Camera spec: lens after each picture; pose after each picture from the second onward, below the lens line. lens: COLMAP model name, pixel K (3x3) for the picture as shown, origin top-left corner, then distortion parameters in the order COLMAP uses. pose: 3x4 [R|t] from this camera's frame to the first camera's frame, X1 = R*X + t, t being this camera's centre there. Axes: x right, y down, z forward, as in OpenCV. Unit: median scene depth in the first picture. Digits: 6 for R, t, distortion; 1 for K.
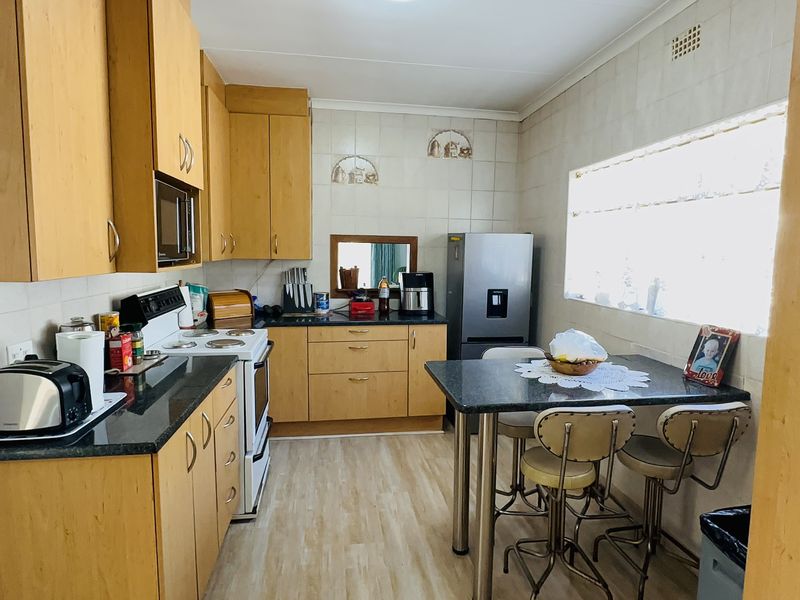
lens RADIAL K [[468.4, 0, 401.0], [0, 468.4, 298.9], [0, 0, 1]] dist [-0.009670, 0.004389]
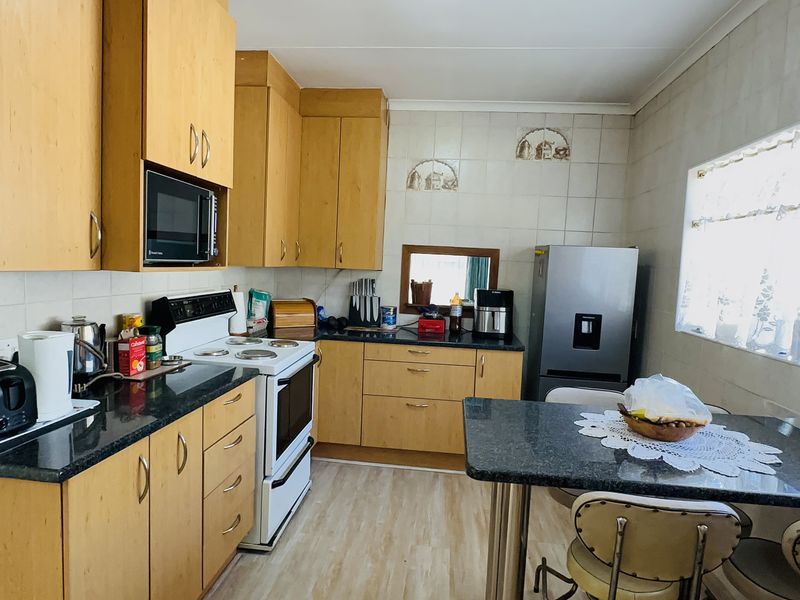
lens RADIAL K [[468.4, 0, 399.2], [0, 468.4, 299.7], [0, 0, 1]] dist [-0.009670, 0.004389]
pose [[0.965964, 0.051304, -0.253536, 0.108023], [-0.059971, 0.997846, -0.026572, -0.004724], [0.251627, 0.040872, 0.966961, 0.139659]]
